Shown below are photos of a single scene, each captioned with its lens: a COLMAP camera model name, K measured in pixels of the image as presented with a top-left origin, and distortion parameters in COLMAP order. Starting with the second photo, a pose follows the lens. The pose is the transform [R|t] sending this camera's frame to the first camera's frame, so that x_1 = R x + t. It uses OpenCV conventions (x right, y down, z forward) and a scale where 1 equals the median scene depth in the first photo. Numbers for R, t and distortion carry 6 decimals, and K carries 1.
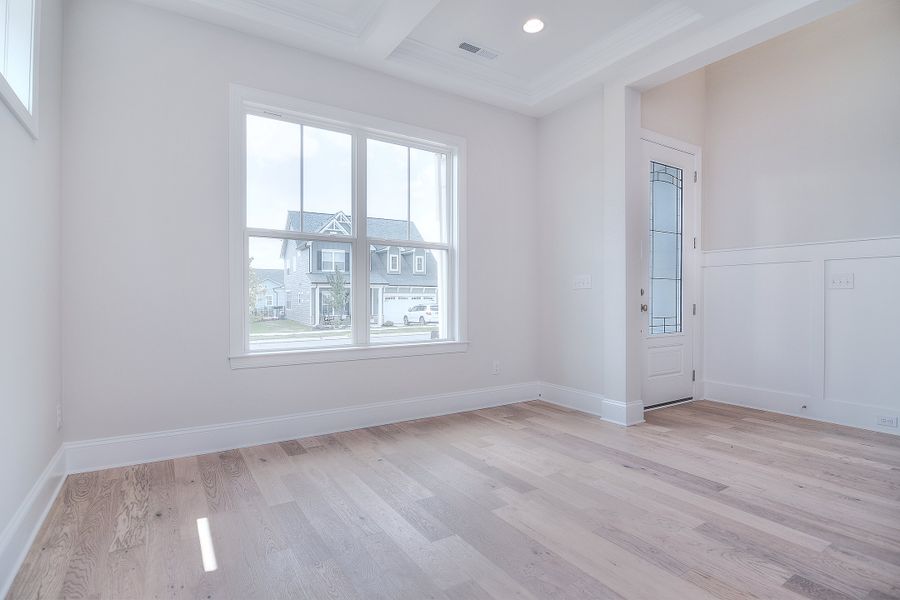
lens RADIAL K [[450.6, 0, 454.5], [0, 450.6, 302.2], [0, 0, 1]] dist [-0.010676, -0.005396]
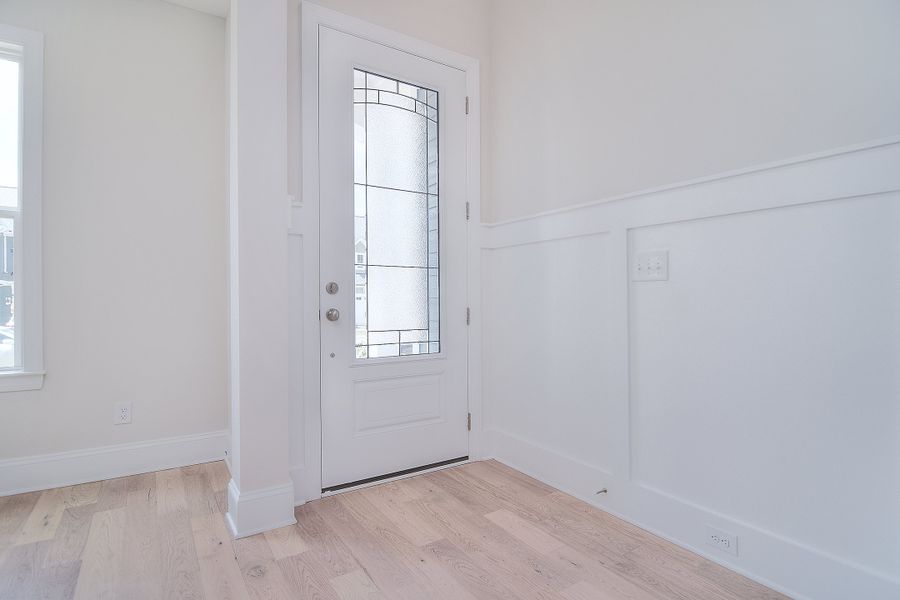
lens RADIAL K [[450.6, 0, 443.3], [0, 450.6, 296.8], [0, 0, 1]] dist [-0.010676, -0.005396]
pose [[0.999995, -0.003141, 0.000240, 0.777893], [0.003144, 0.999926, -0.011730, -0.005652], [-0.000203, 0.011731, 0.999931, 0.573600]]
